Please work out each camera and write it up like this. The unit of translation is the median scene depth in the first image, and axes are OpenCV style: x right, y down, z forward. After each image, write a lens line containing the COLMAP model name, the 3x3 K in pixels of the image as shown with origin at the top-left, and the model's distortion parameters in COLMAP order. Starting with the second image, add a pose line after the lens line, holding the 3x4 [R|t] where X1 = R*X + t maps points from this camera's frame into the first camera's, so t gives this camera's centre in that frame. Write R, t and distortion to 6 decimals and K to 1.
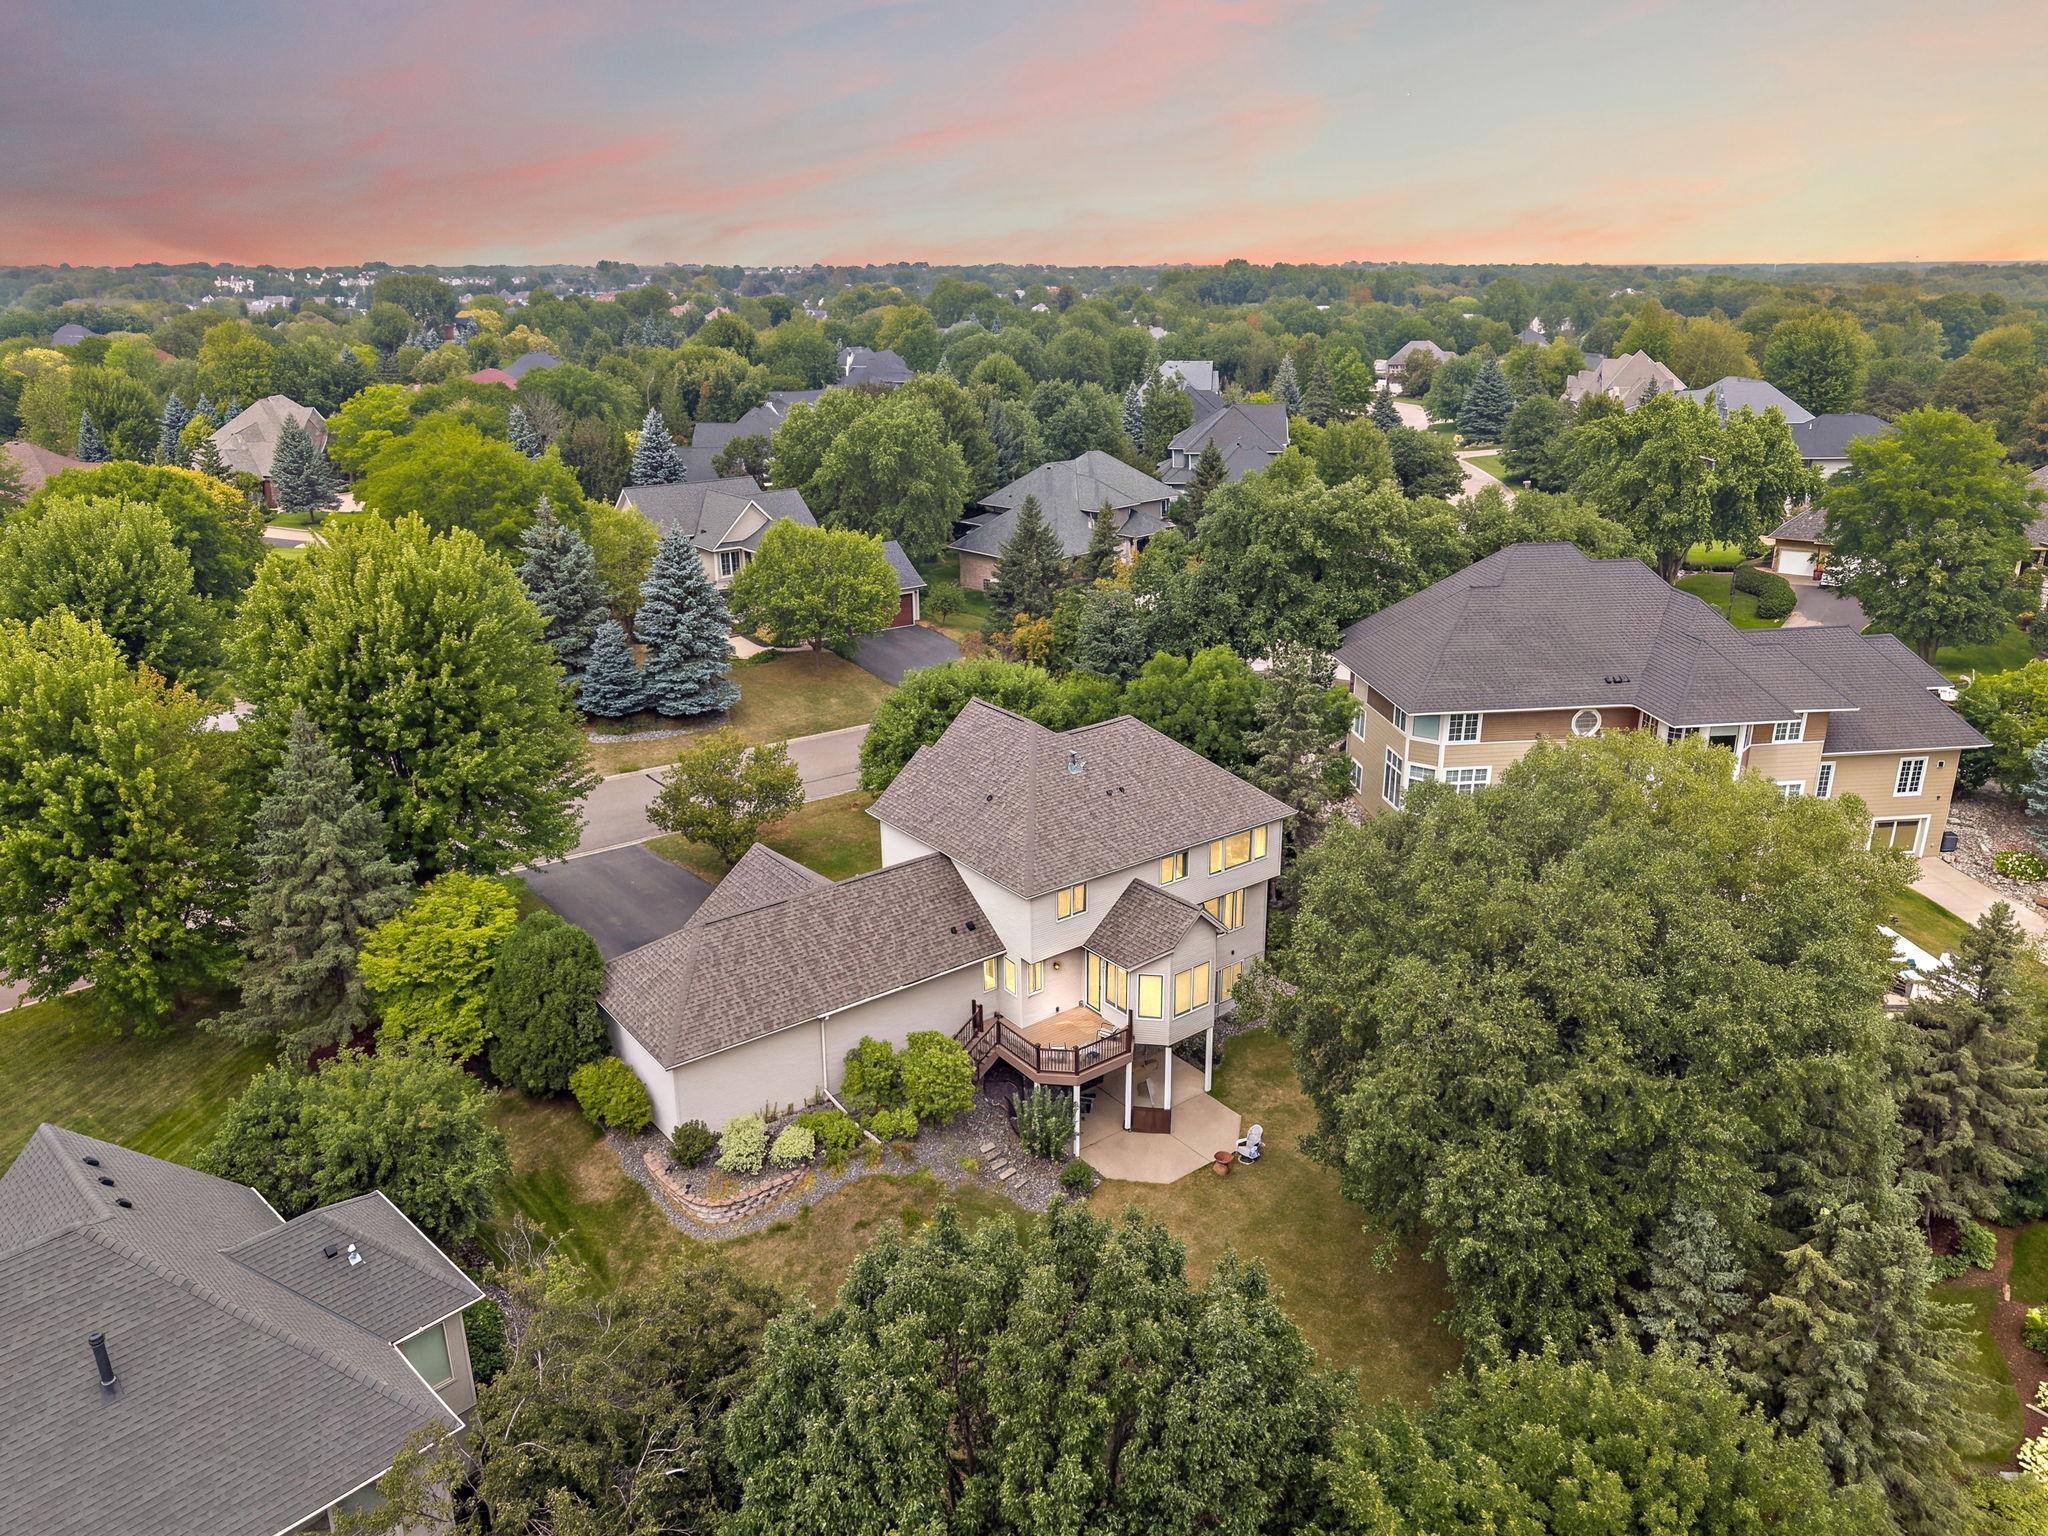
lens RADIAL K [[1415.6, 0, 1018.4], [0, 1415.6, 777.7], [0, 0, 1]] dist [0.001209, -0.001529]
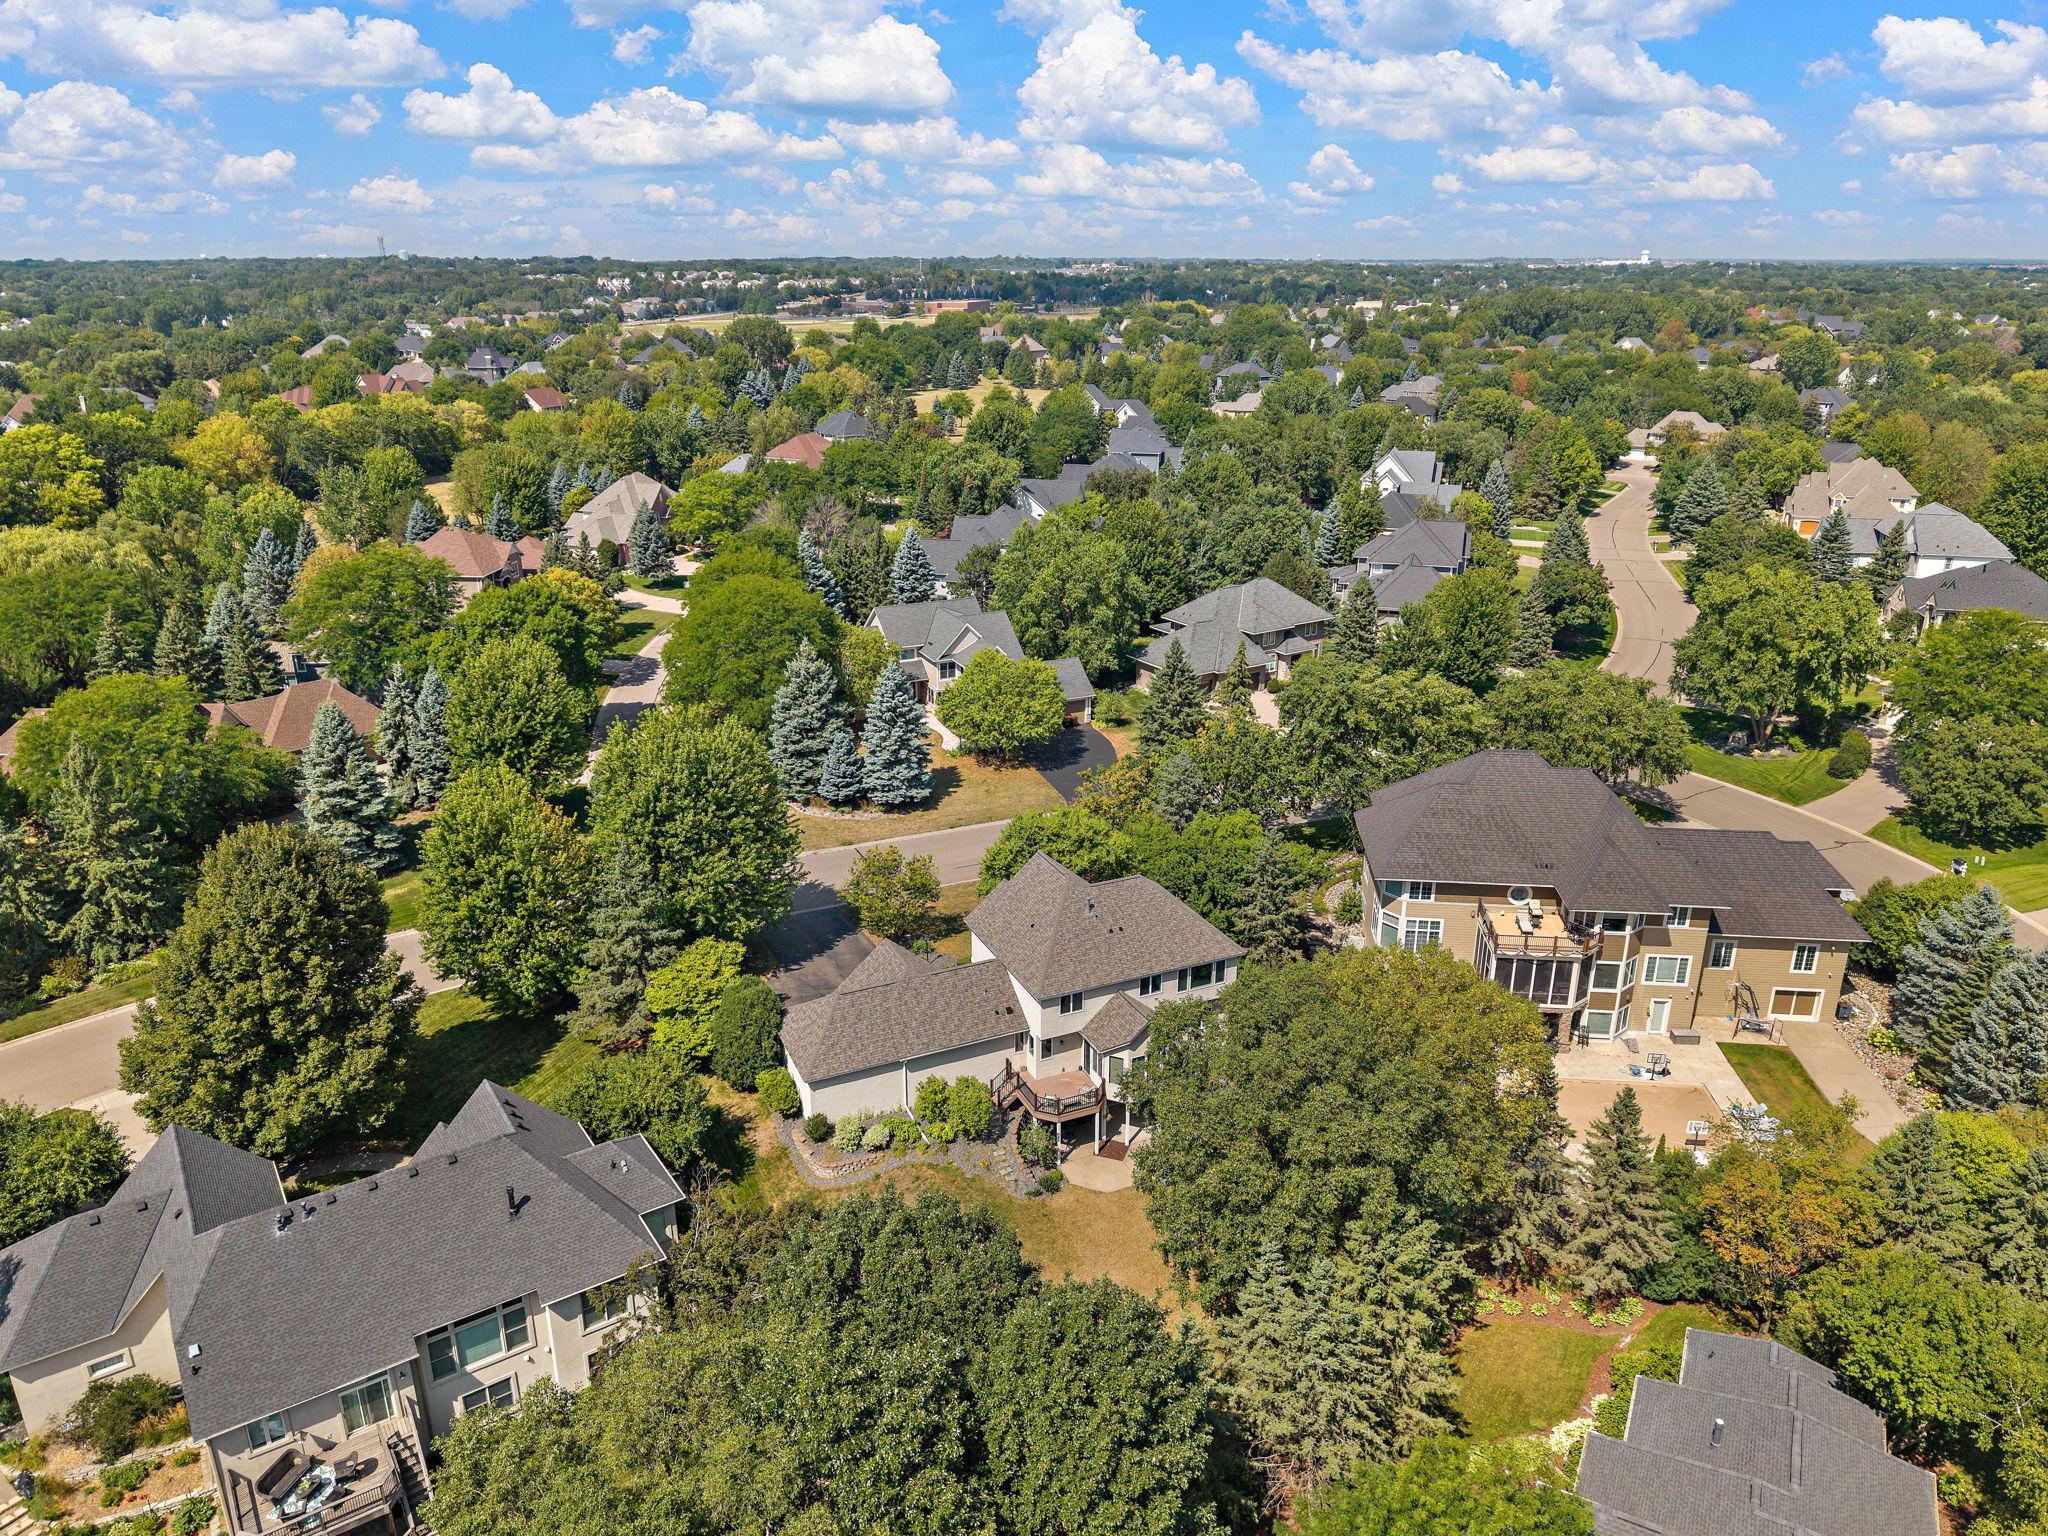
lens RADIAL K [[1424.5, 0, 1017.3], [0, 1424.5, 765.3], [0, 0, 1]] dist [0.030864, -0.035228]
pose [[0.975517, 0.080570, -0.204635, 0.263290], [-0.079123, 0.996748, 0.015259, -0.181750], [0.205199, 0.001306, 0.978719, -0.515834]]
